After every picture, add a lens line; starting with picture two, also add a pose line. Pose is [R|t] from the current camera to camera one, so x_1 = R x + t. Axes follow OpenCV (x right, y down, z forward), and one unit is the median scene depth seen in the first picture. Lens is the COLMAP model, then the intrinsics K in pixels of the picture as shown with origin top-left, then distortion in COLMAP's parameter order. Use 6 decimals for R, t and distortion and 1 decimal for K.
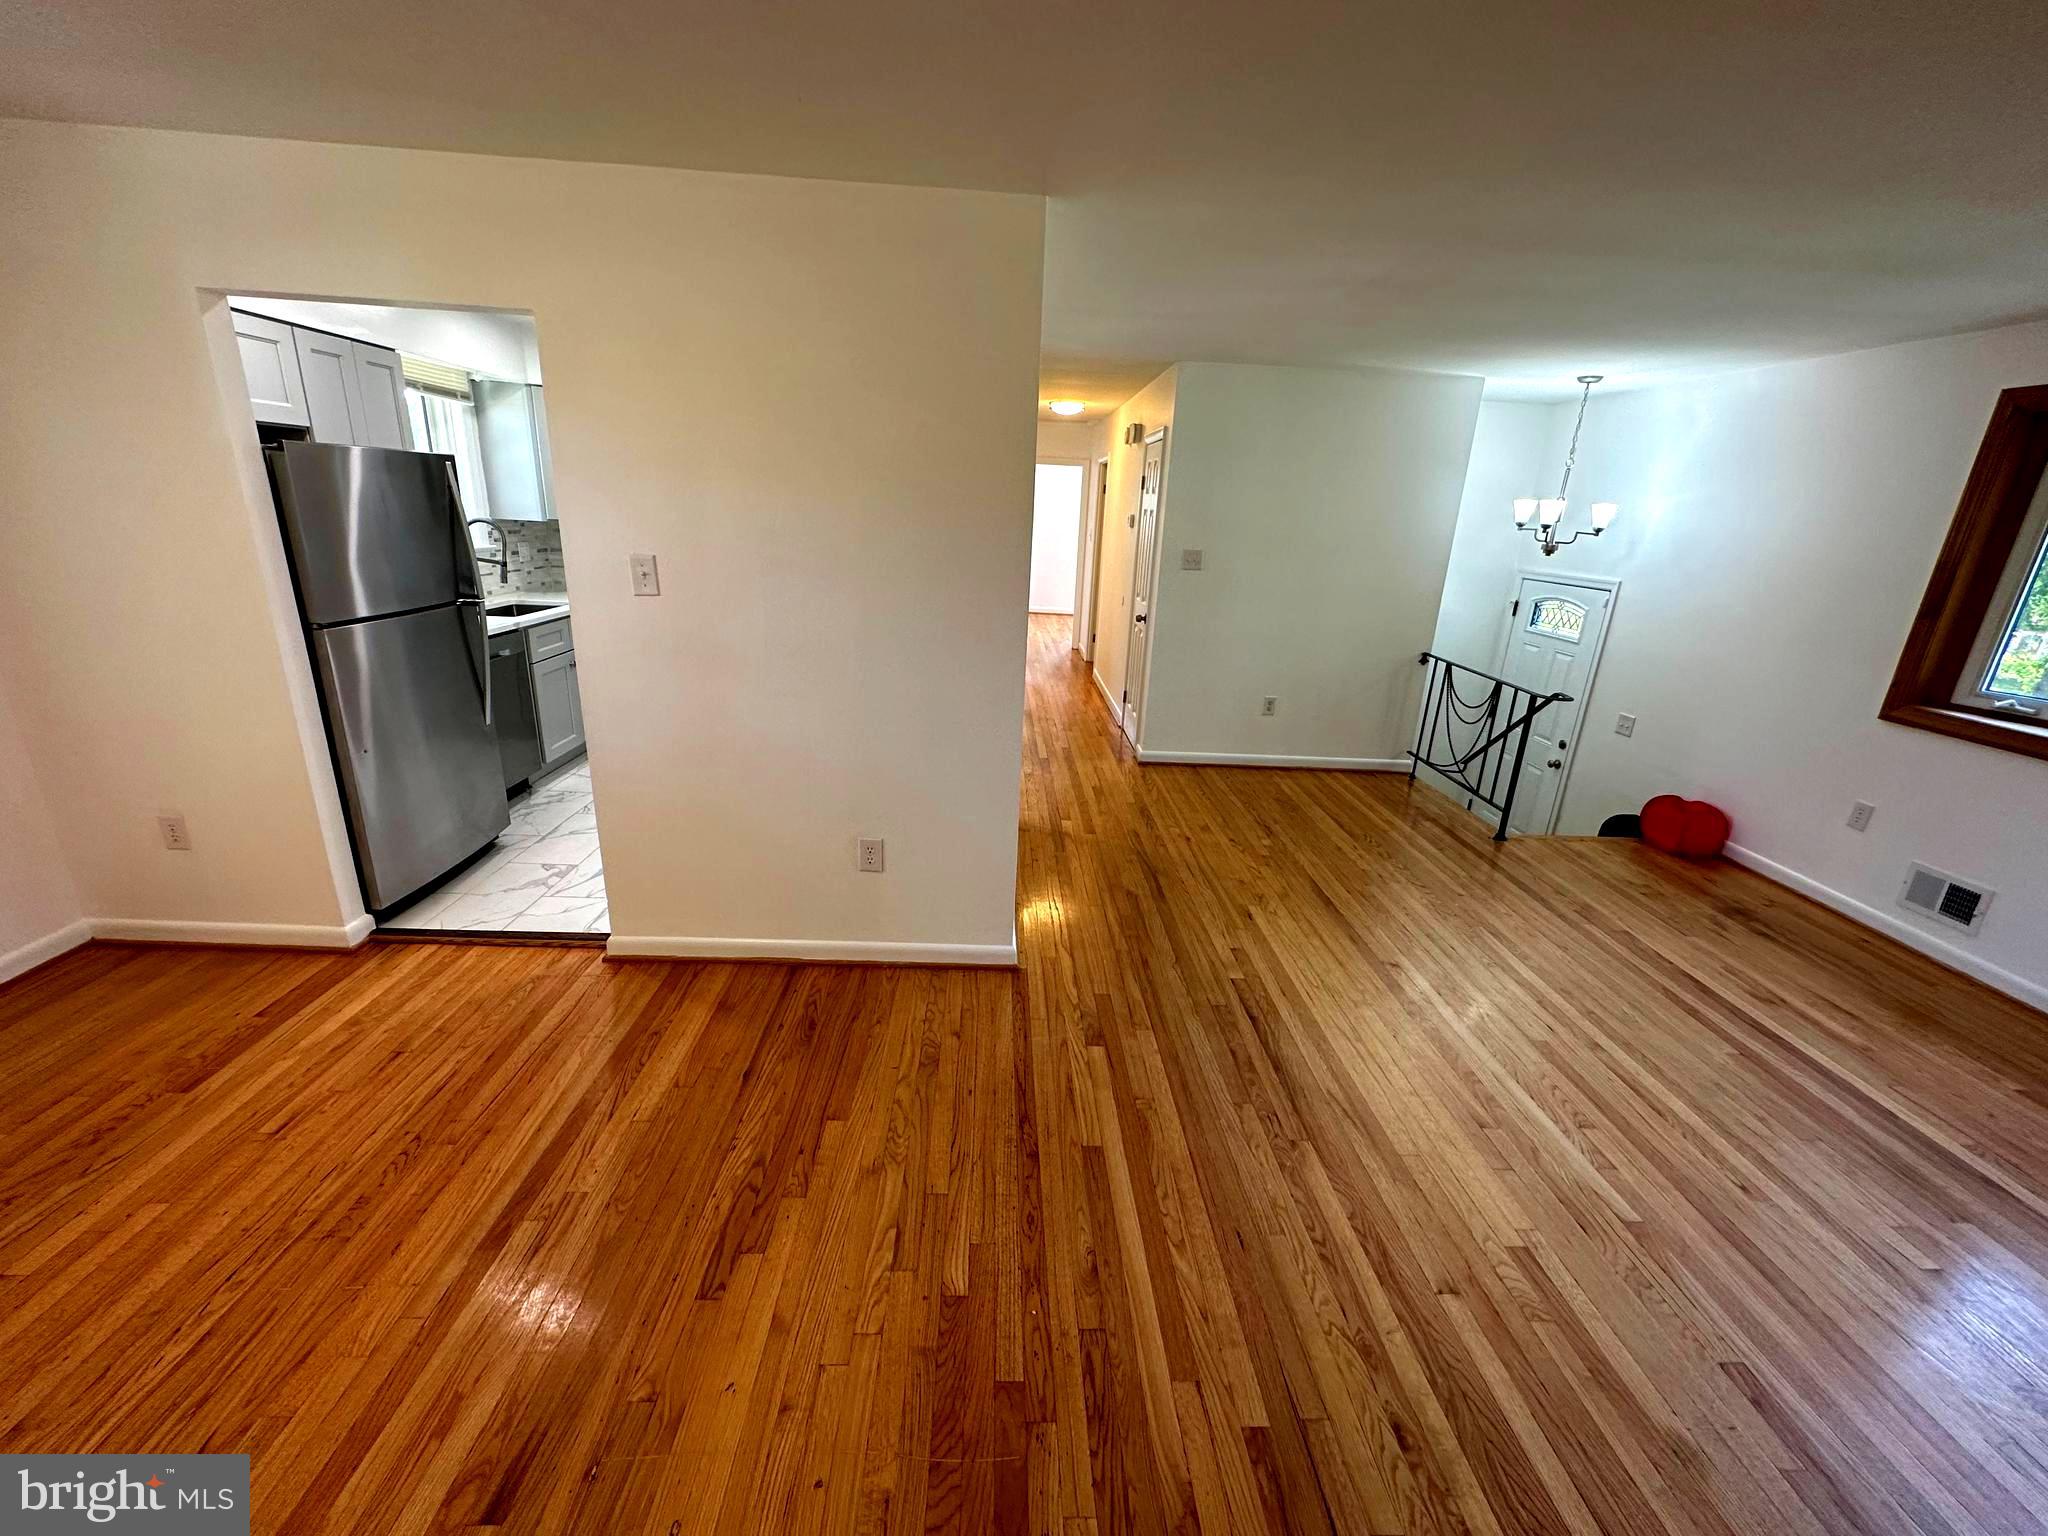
lens RADIAL K [[819.5, 0, 1022.1], [0, 819.5, 770.3], [0, 0, 1]] dist [-0.002566, 0.000758]
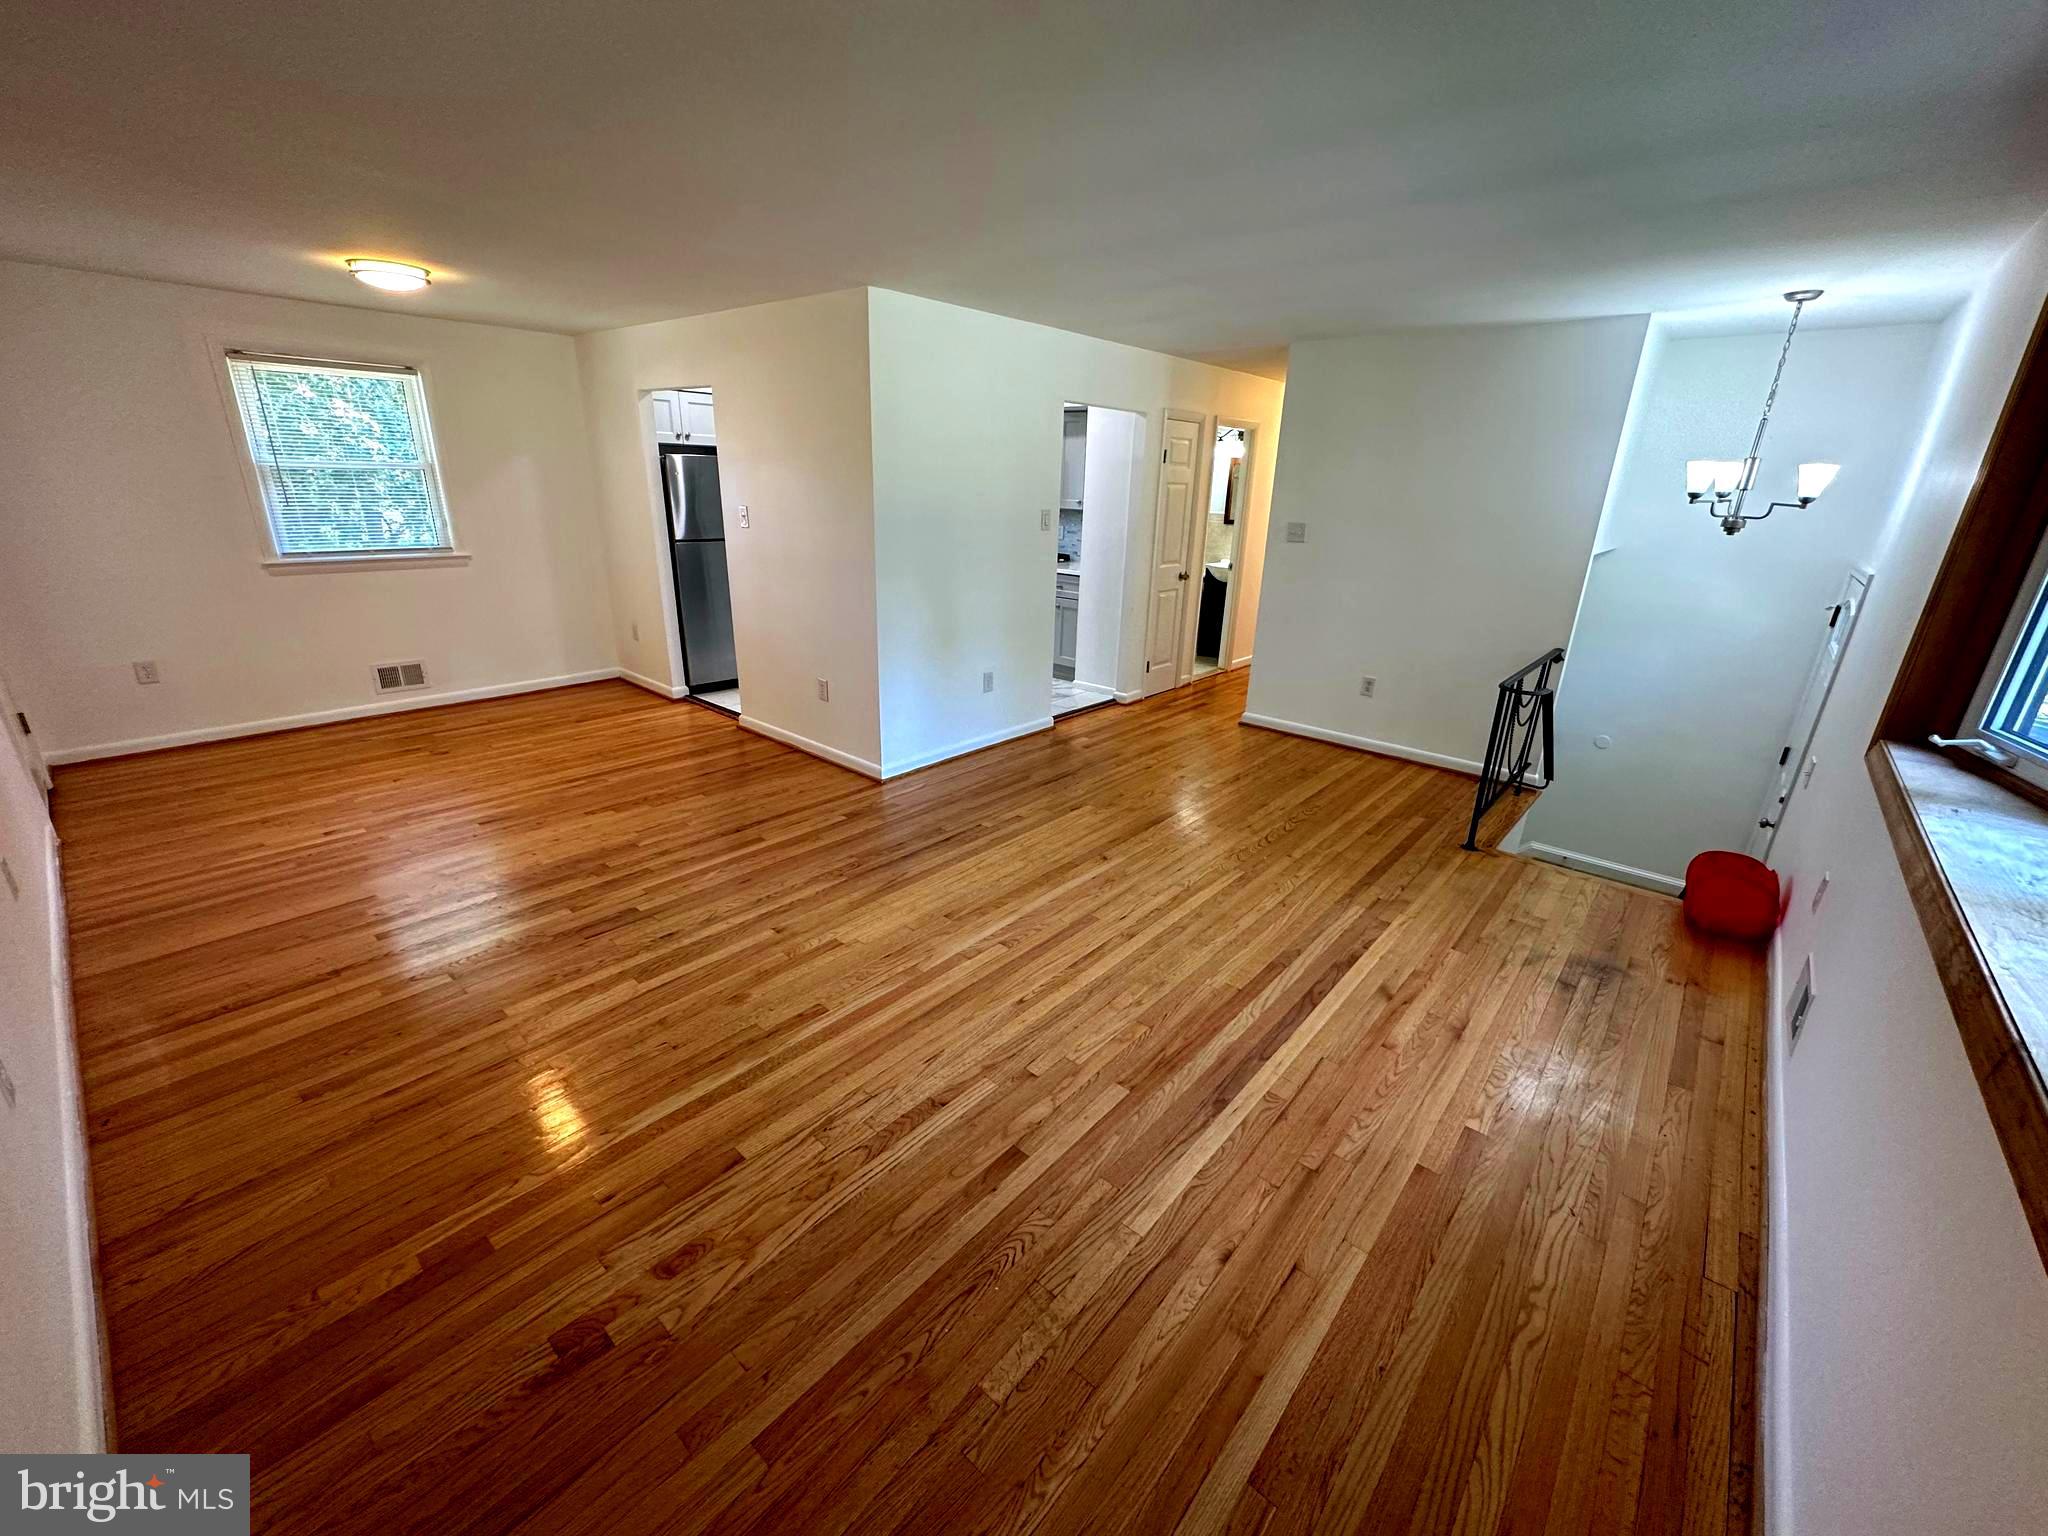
lens RADIAL K [[819.5, 0, 1021.1], [0, 819.5, 766.5], [0, 0, 1]] dist [-0.002566, 0.000758]
pose [[0.731534, 0.203258, -0.650803, 0.893511], [-0.205646, 0.975853, 0.073621, 0.036993], [0.650052, 0.079979, 0.755669, 0.011881]]
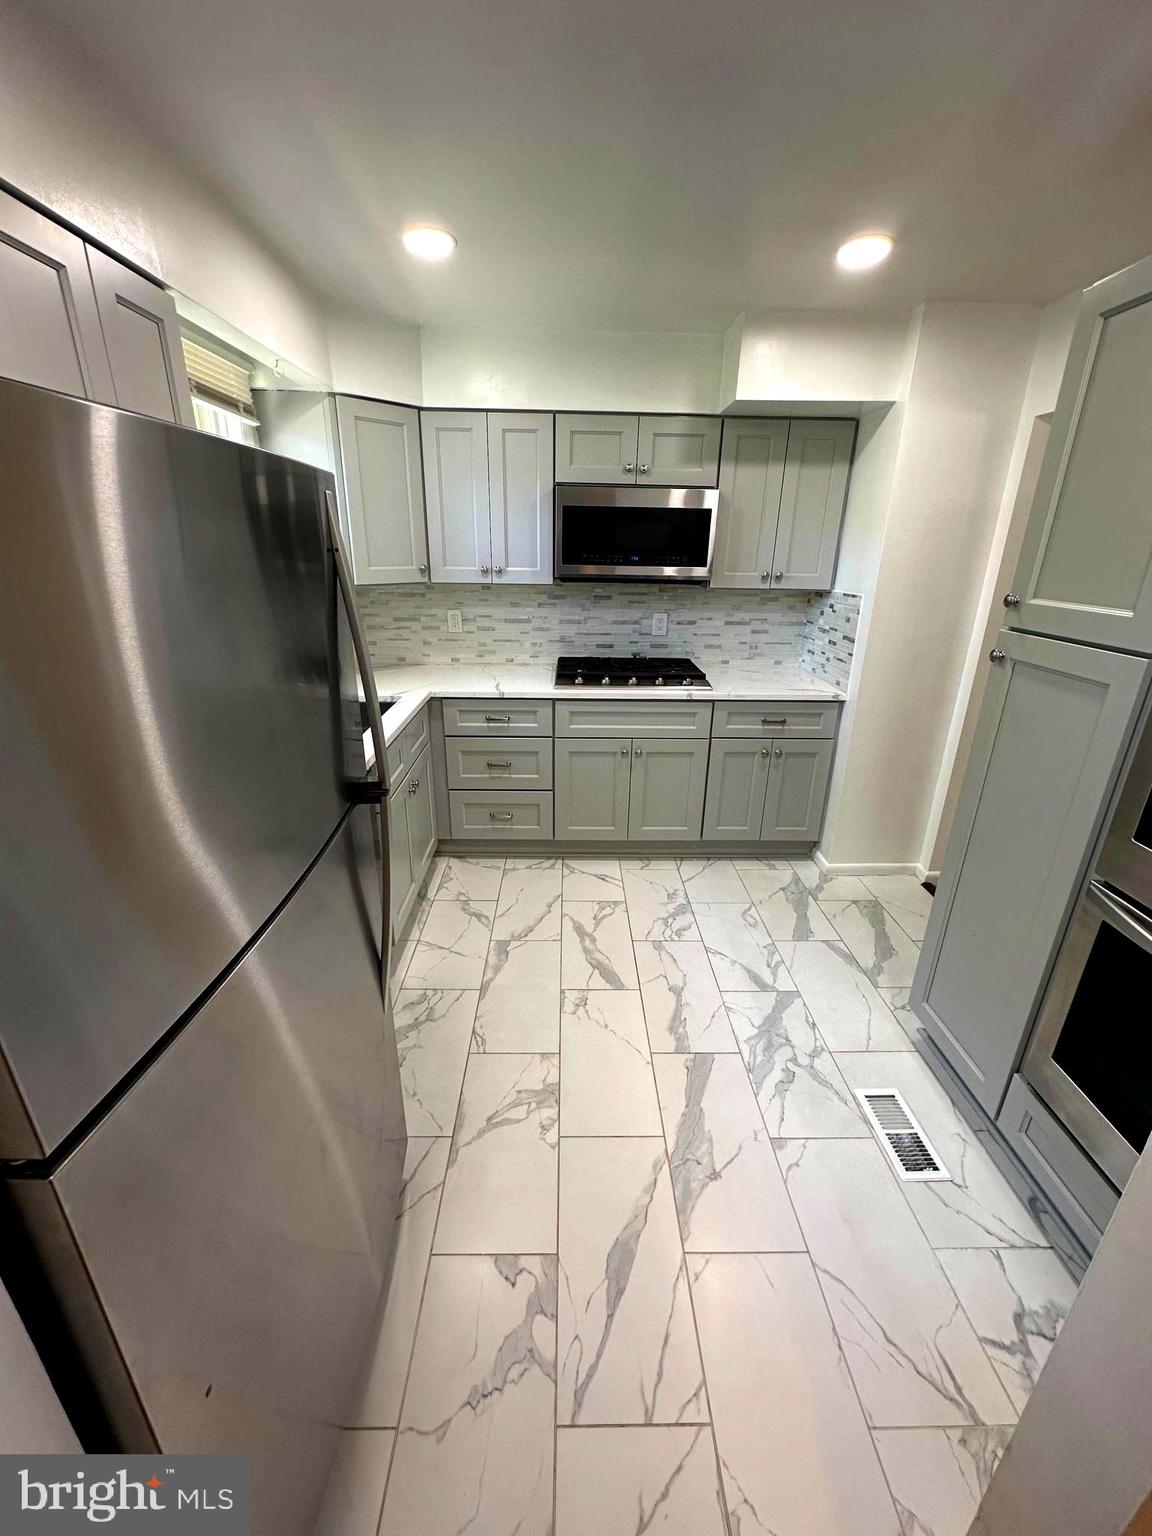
lens RADIAL K [[614.6, 0, 579.9], [0, 614.6, 768.1], [0, 0, 1]] dist [-0.002566, 0.000758]
pose [[0.999378, -0.027989, -0.021440, -0.469339], [0.028861, 0.998721, 0.041504, -0.201213], [0.020251, -0.042097, 0.998908, 0.563047]]
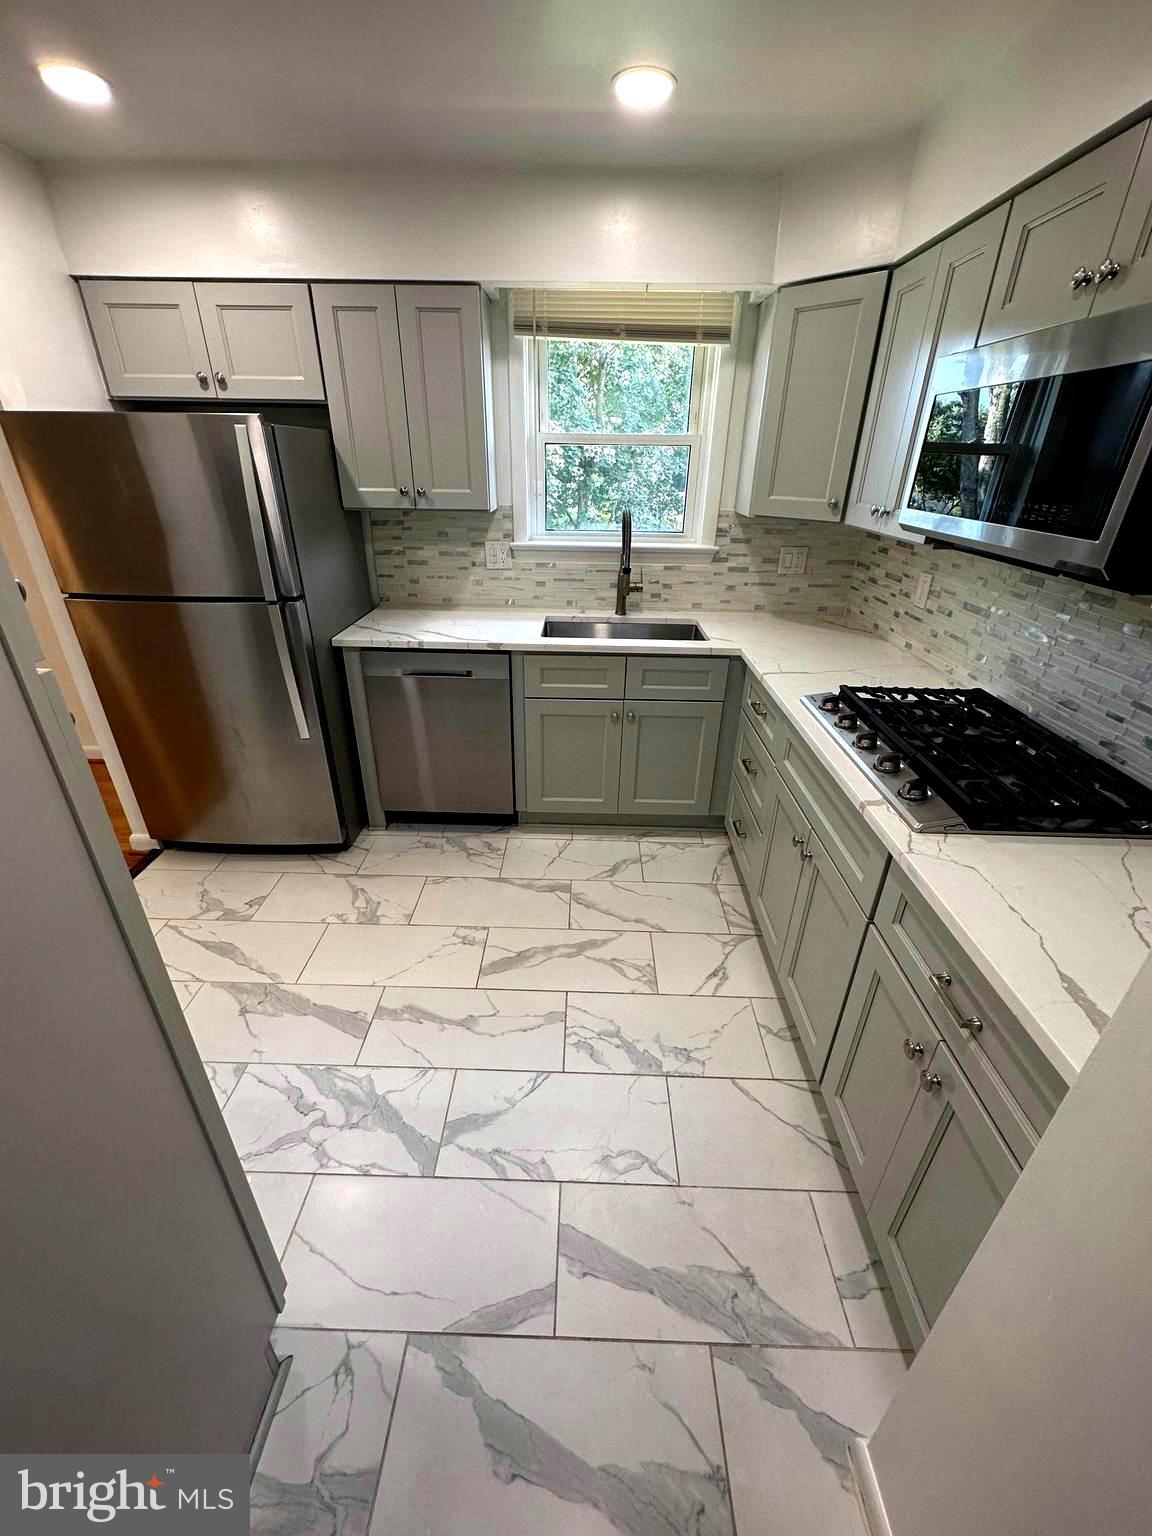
lens RADIAL K [[614.6, 0, 571.8], [0, 614.6, 767.4], [0, 0, 1]] dist [-0.002566, 0.000758]
pose [[-0.053112, 0.408794, -0.911080, -0.036675], [-0.324009, 0.855951, 0.402947, -0.359523], [0.944562, 0.316599, 0.086991, 1.115886]]
